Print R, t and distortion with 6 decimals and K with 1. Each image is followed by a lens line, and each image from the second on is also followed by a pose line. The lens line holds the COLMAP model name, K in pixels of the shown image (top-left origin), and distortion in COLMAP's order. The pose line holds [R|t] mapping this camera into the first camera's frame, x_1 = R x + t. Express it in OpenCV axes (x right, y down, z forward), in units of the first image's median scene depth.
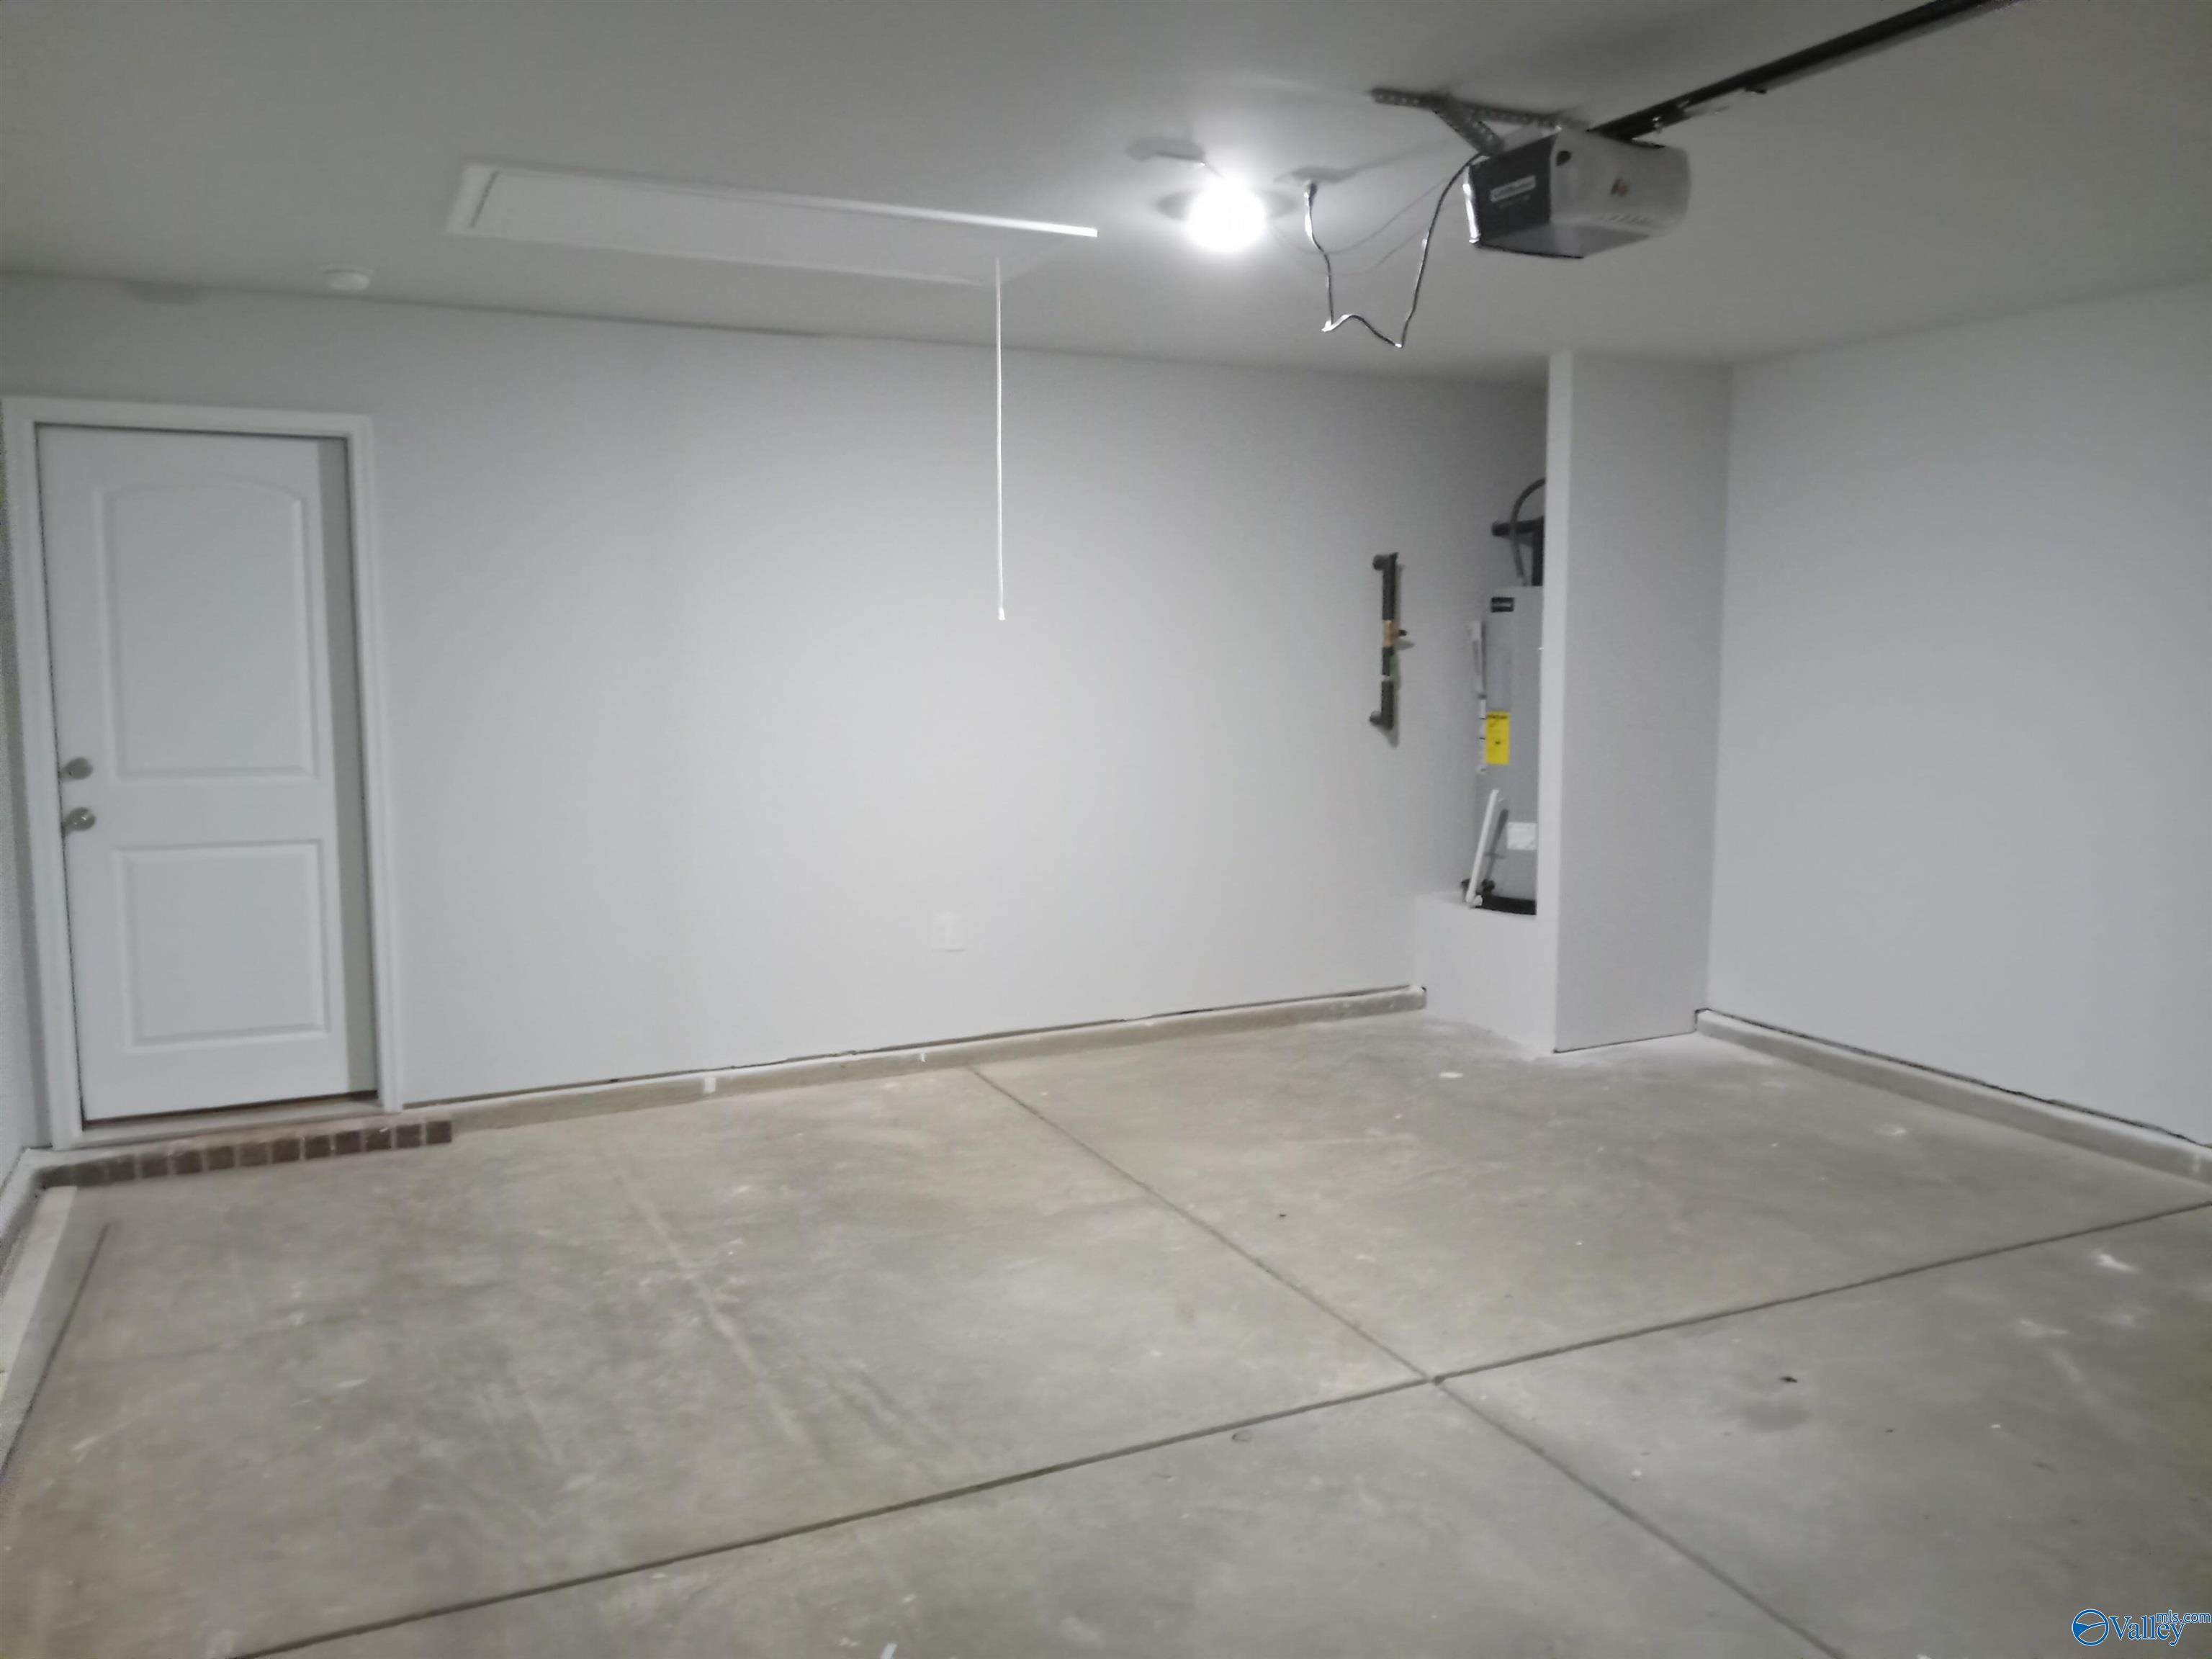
lens RADIAL K [[1682.8, 0, 1114.0], [0, 1682.8, 828.3], [0, 0, 1]] dist [-0.012952, -0.004017]
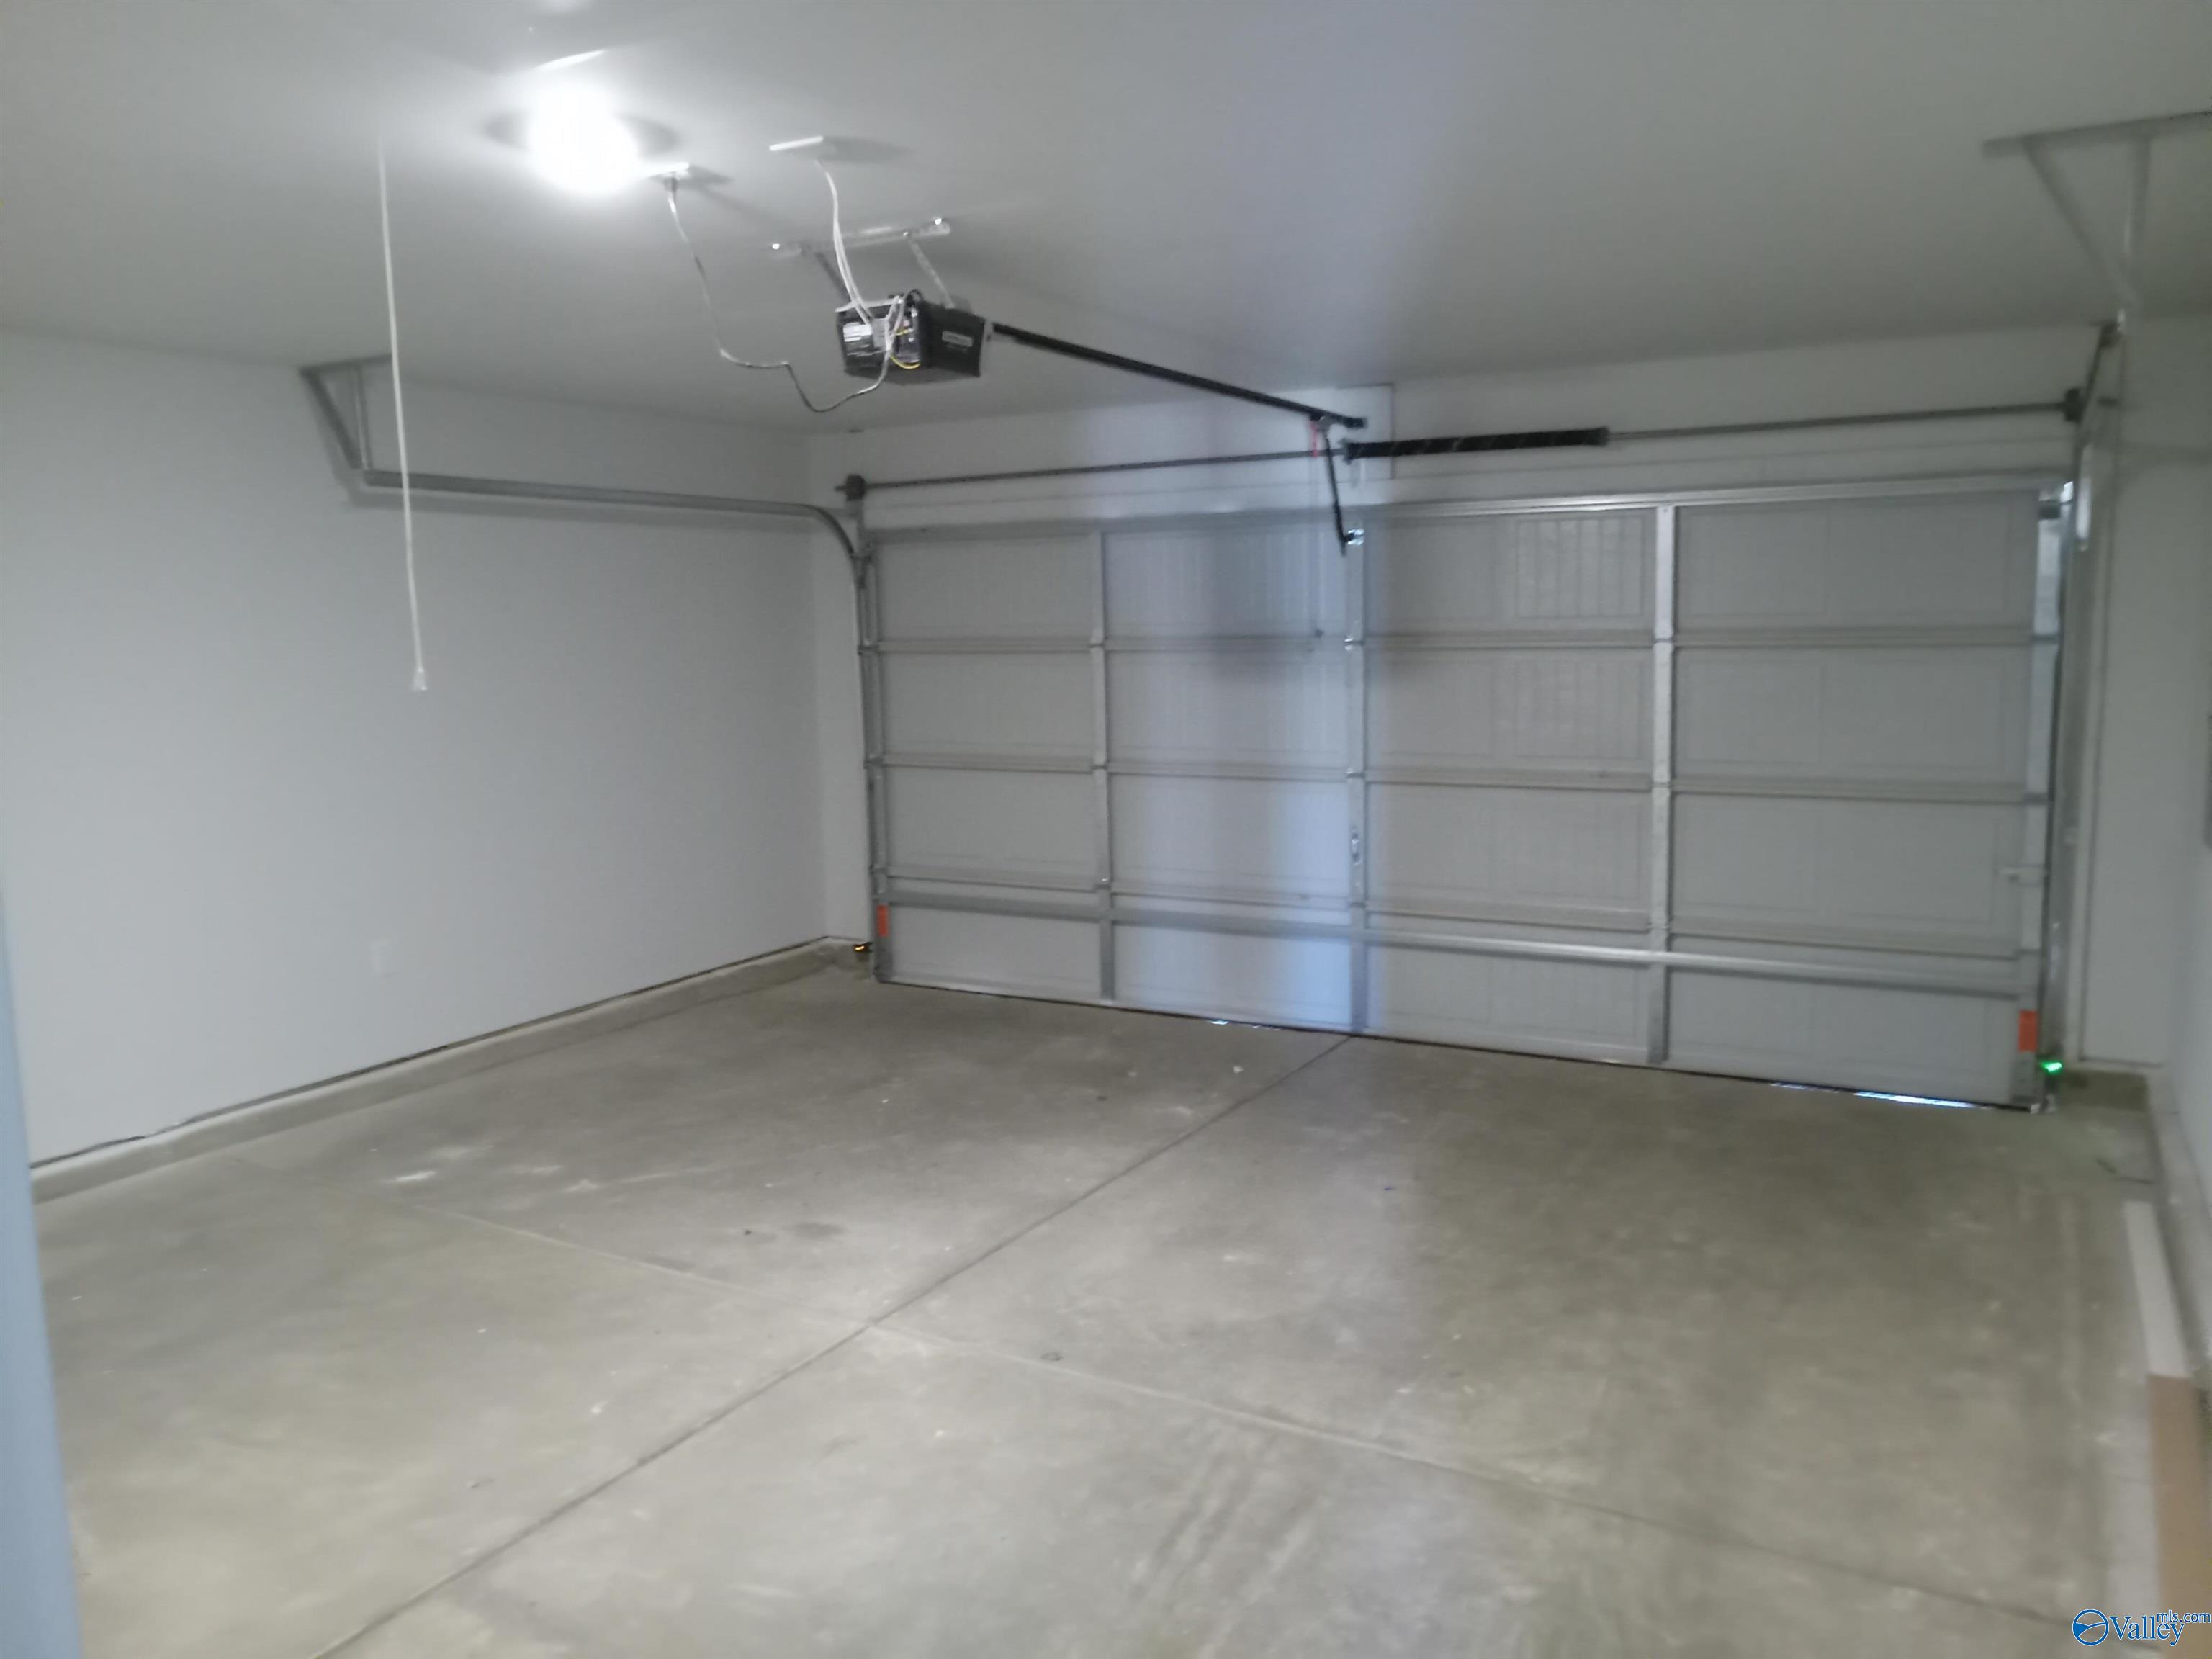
lens RADIAL K [[1682.8, 0, 1112.7], [0, 1682.8, 829.3], [0, 0, 1]] dist [-0.012952, -0.004017]
pose [[-0.586258, -0.092720, 0.804801, -0.824208], [0.108779, 0.975423, 0.191617, -0.209120], [-0.802788, 0.199883, -0.561763, 1.489543]]
